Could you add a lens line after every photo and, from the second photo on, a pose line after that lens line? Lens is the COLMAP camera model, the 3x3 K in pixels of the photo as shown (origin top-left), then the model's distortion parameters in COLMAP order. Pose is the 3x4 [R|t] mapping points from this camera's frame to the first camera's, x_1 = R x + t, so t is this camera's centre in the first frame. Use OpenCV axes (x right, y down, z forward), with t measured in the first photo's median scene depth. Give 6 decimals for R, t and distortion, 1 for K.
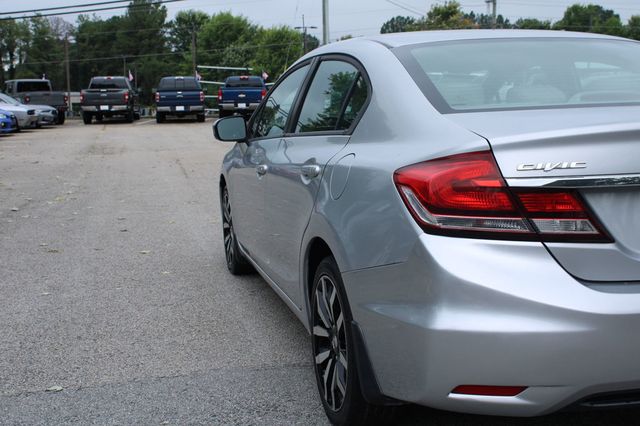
lens RADIAL K [[824.0, 0, 320.0], [0, 824.0, 213.0], [0, 0, 1]] dist [-0.113172, 0.242411]
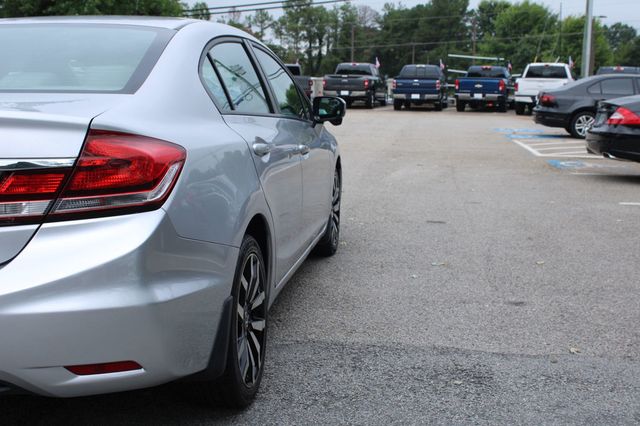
lens RADIAL K [[824.0, 0, 320.0], [0, 824.0, 213.0], [0, 0, 1]] dist [-0.113172, 0.242411]
pose [[0.931011, 0.081889, -0.355685, 0.088996], [-0.077199, 0.996640, 0.027385, -0.003798], [0.356733, 0.001963, 0.934204, 0.019606]]
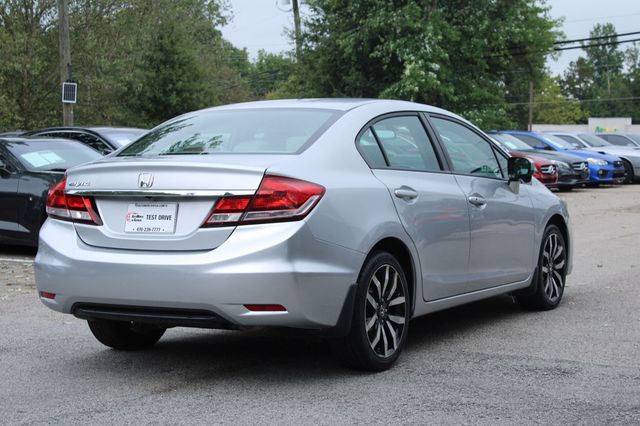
lens RADIAL K [[1245.2, 0, 320.0], [0, 1245.2, 213.0], [0, 0, 1]] dist [-0.052695, -0.035610]
pose [[0.735309, 0.052070, -0.675729, 0.173407], [-0.105853, 0.993632, -0.038618, 0.004175], [0.669415, 0.099924, 0.736138, -0.050221]]
